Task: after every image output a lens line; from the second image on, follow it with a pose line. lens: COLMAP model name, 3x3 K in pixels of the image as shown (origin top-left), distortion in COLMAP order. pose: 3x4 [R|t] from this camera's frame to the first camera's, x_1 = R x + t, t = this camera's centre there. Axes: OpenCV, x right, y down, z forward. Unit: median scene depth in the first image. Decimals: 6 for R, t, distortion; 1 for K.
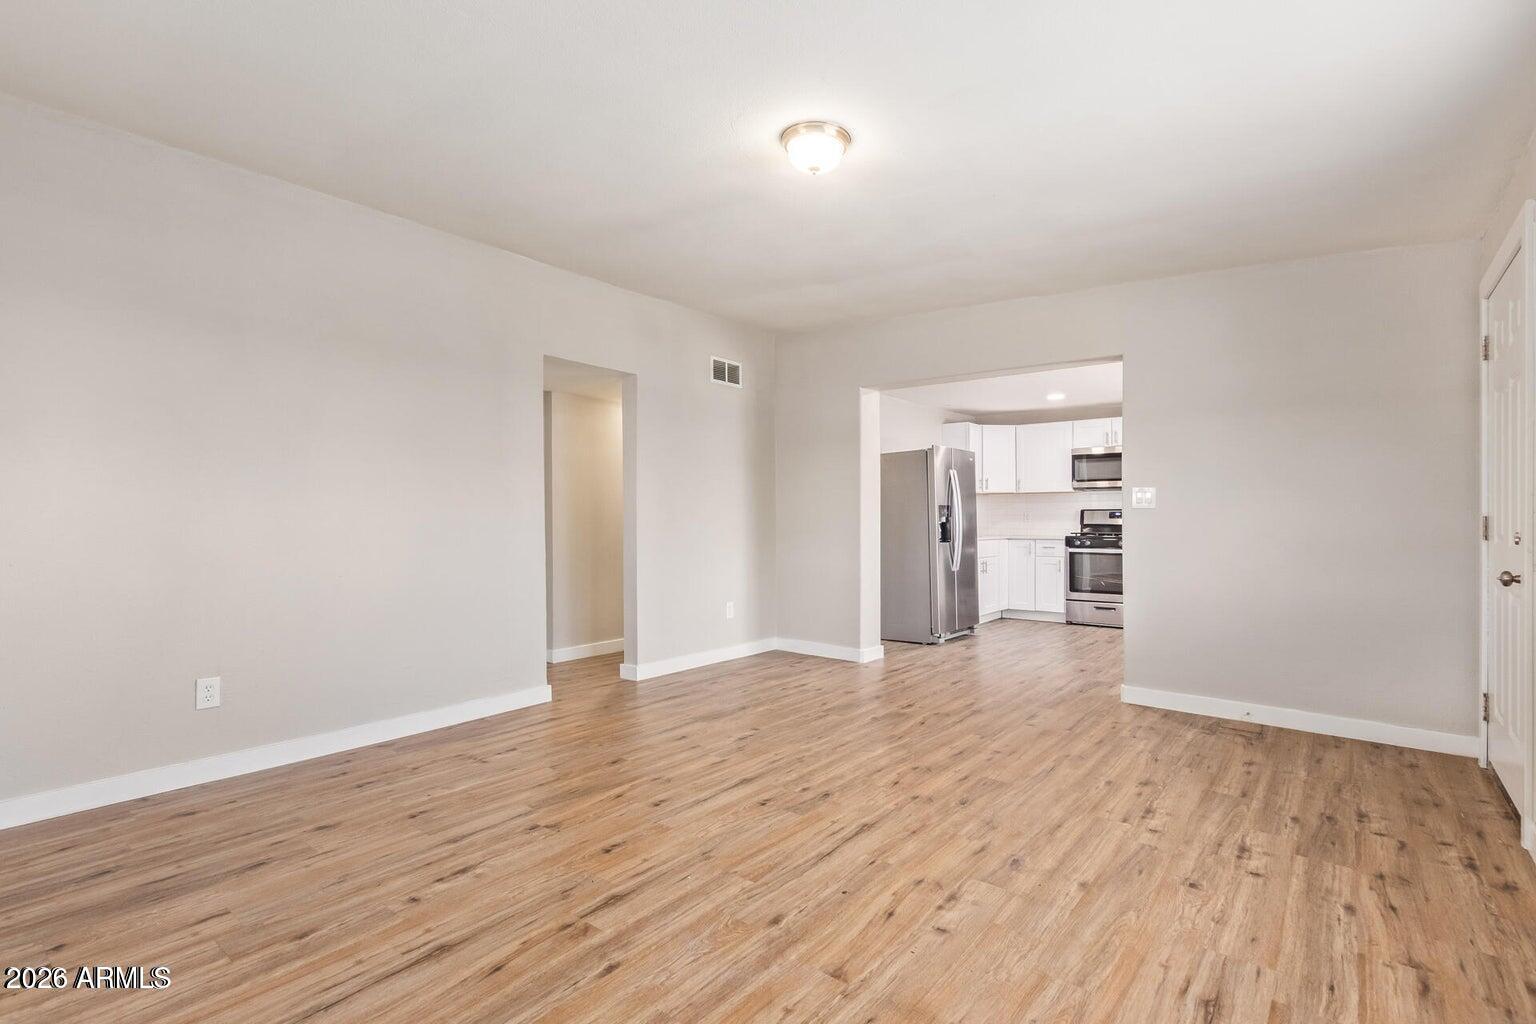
lens RADIAL K [[714.7, 0, 769.6], [0, 714.7, 509.0], [0, 0, 1]] dist [0.003908, 0.000260]
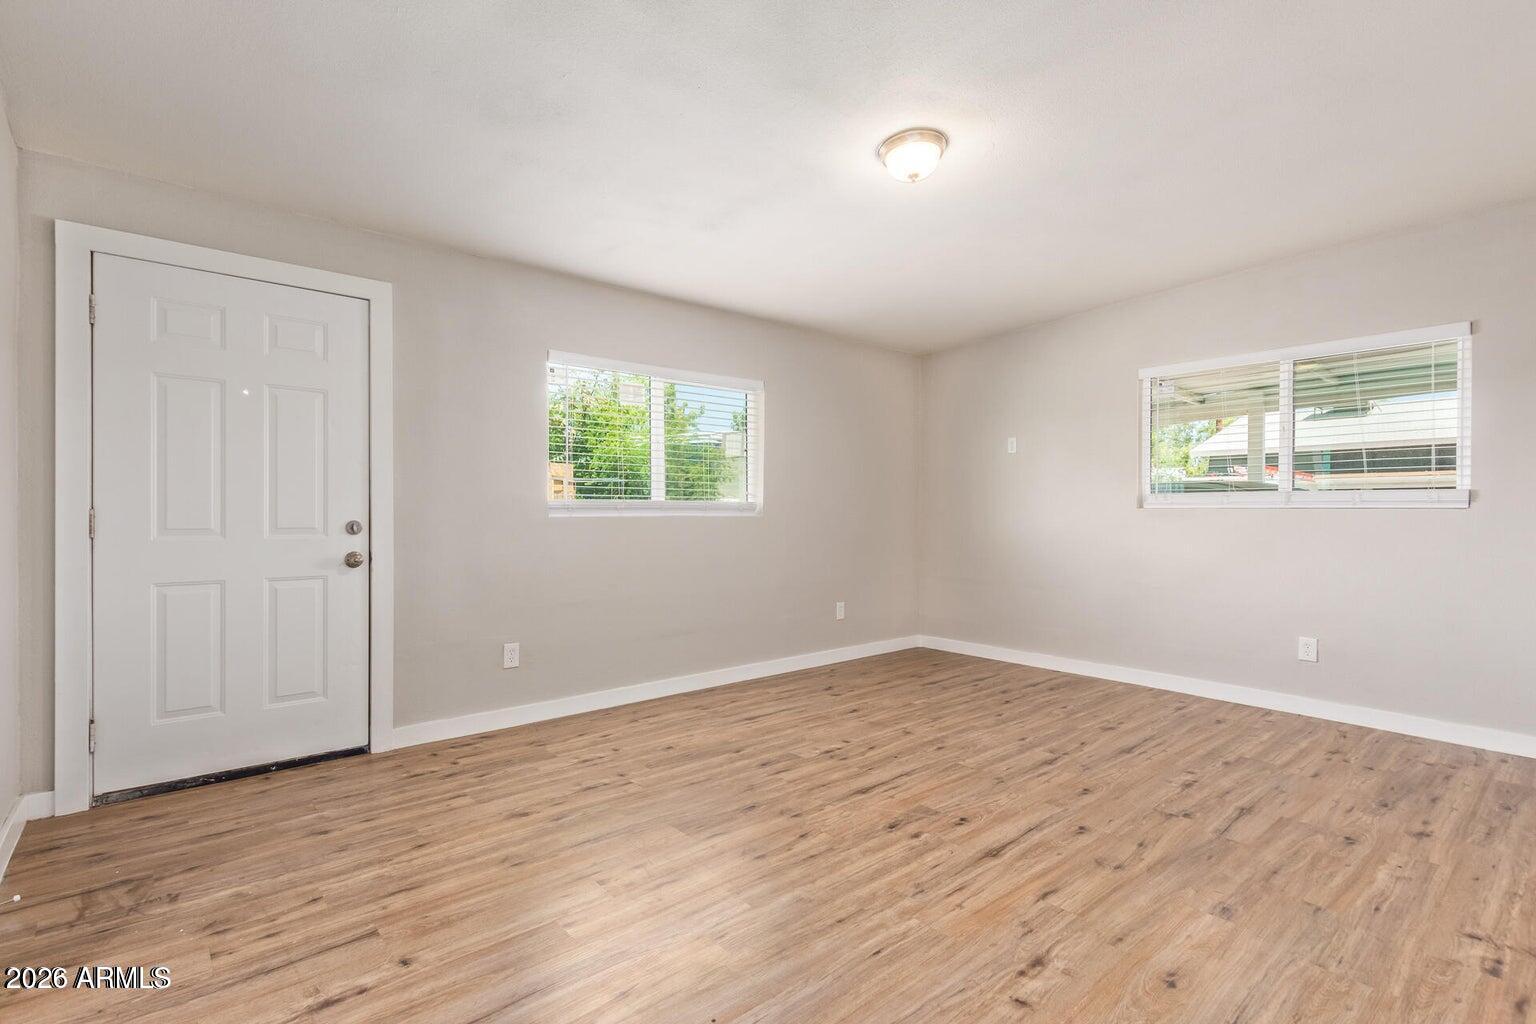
lens RADIAL K [[714.7, 0, 765.3], [0, 714.7, 511.9], [0, 0, 1]] dist [0.003908, 0.000260]
pose [[-0.981958, -0.004450, 0.189048, 0.078186], [-0.007356, 0.999865, -0.014677, 0.025335], [-0.188957, -0.015803, -0.981858, 2.200732]]
